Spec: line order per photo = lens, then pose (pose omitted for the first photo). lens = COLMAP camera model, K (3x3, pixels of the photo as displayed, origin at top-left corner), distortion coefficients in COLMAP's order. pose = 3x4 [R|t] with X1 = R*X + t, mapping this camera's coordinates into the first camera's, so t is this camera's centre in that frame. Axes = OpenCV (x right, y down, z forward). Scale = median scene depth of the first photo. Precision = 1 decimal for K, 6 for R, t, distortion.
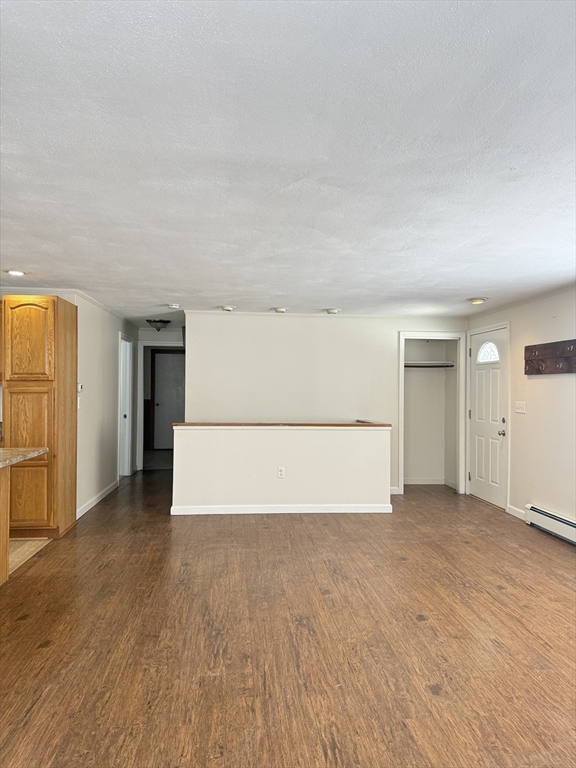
lens RADIAL K [[542.2, 0, 284.9], [0, 542.2, 386.6], [0, 0, 1]] dist [0.038344, -0.048835]
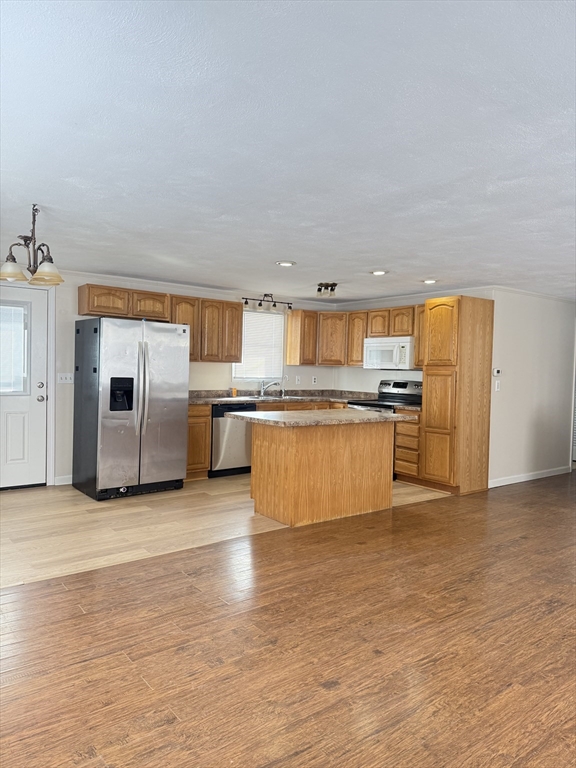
lens RADIAL K [[541.1, 0, 287.1], [0, 541.1, 387.3], [0, 0, 1]] dist [0.079237, -0.087511]
pose [[0.536283, 0.036196, -0.843262, 0.422772], [-0.017732, 0.999343, 0.031619, 0.005810], [0.843852, -0.002004, 0.536572, 0.028123]]
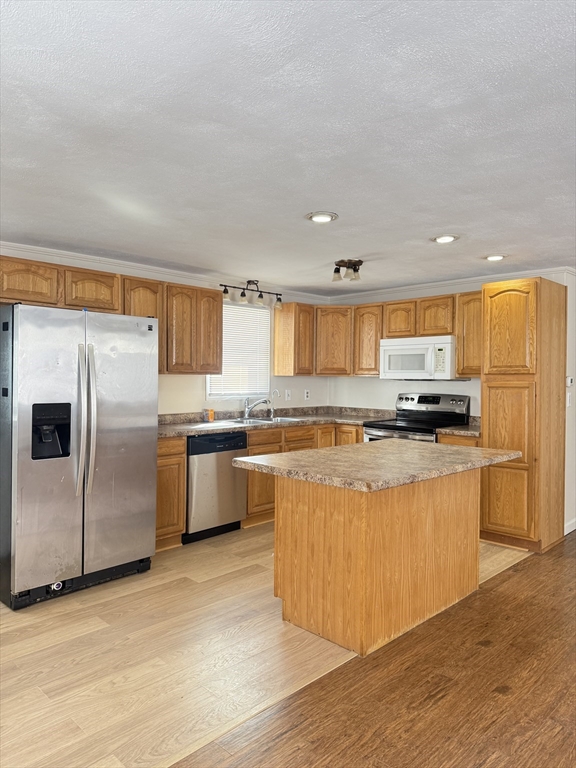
lens RADIAL K [[542.2, 0, 284.9], [0, 542.2, 386.6], [0, 0, 1]] dist [0.038344, -0.048835]
pose [[0.643788, 0.011393, -0.765119, -0.011169], [0.000282, 0.999886, 0.015126, -0.004131], [0.765203, -0.009953, 0.643712, 0.130758]]
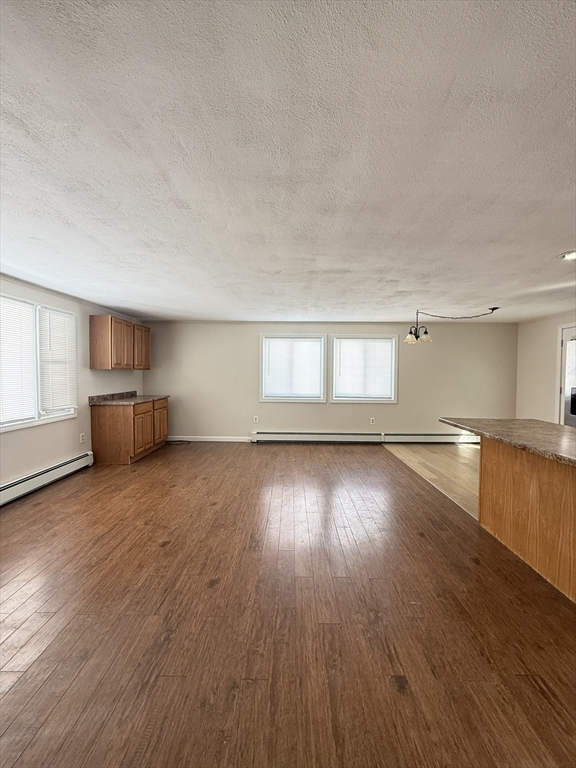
lens RADIAL K [[305.7, 0, 288.0], [0, 305.7, 384.0], [0, 0, 1]] dist [-0.000917, -0.000059]
pose [[-0.994352, -0.021142, 0.104003, -0.082655], [-0.017532, 0.999216, 0.035506, 0.002684], [-0.104672, 0.033483, -0.993943, 1.201300]]
